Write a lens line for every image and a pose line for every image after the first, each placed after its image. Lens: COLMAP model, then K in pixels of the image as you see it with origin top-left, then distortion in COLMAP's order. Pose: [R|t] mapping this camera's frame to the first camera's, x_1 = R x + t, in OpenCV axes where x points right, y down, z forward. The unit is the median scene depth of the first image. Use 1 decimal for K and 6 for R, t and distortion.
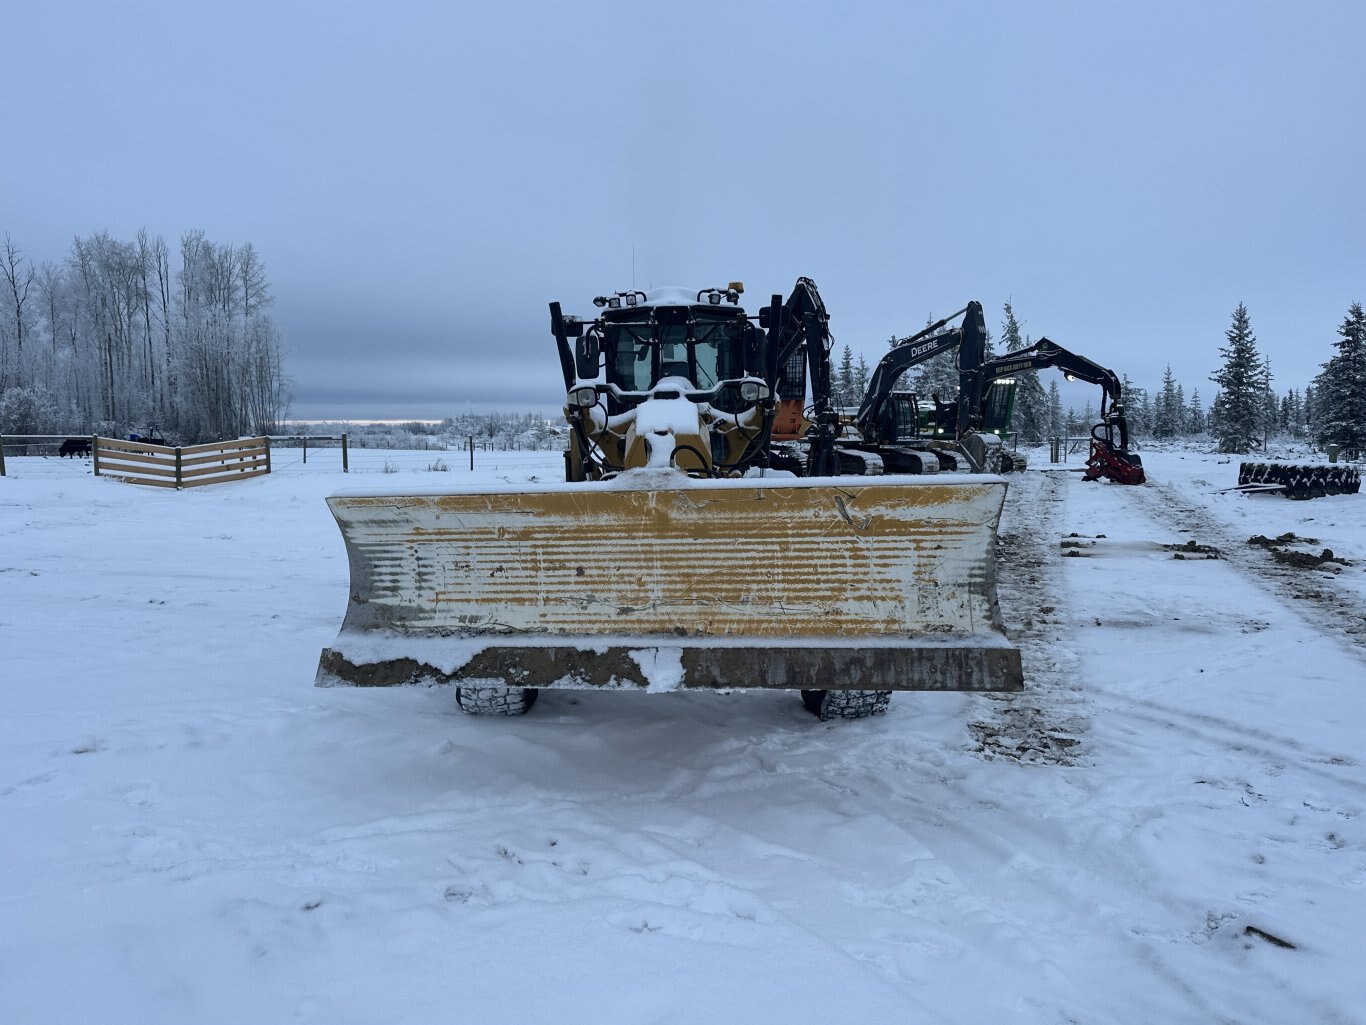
lens RADIAL K [[1130.6, 0, 686.0], [0, 1130.6, 520.5], [0, 0, 1]] dist [0.193807, -0.362184]
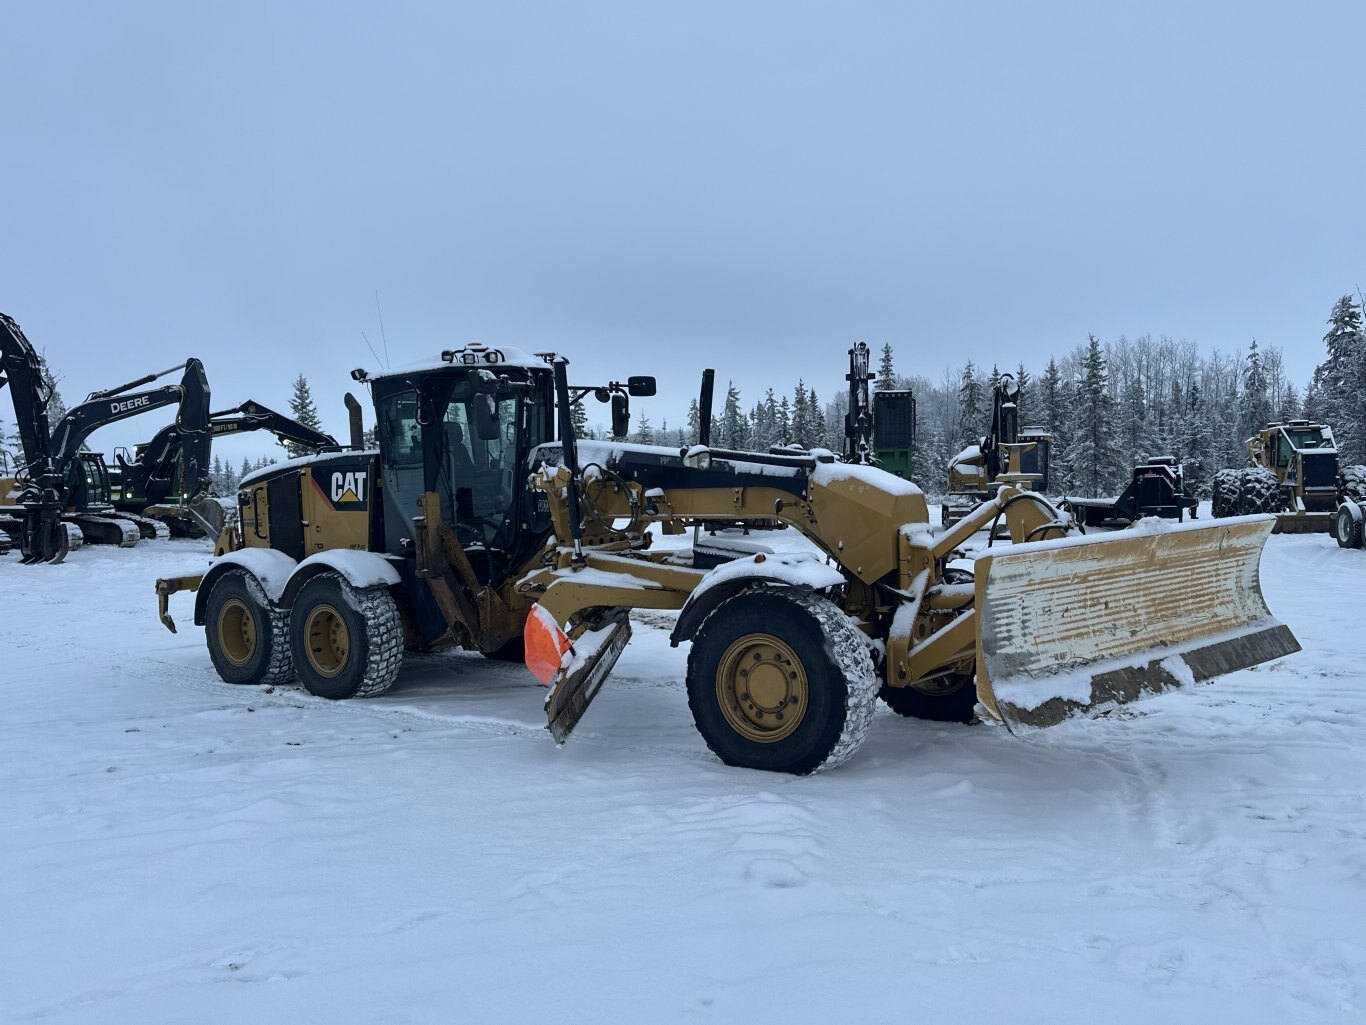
lens RADIAL K [[1130.6, 0, 686.0], [0, 1130.6, 520.5], [0, 0, 1]] dist [0.193807, -0.362184]
pose [[0.648417, -0.034288, 0.760513, -1.283977], [0.075654, 0.996942, -0.019556, -0.053671], [-0.757517, 0.070216, 0.649028, 0.521476]]
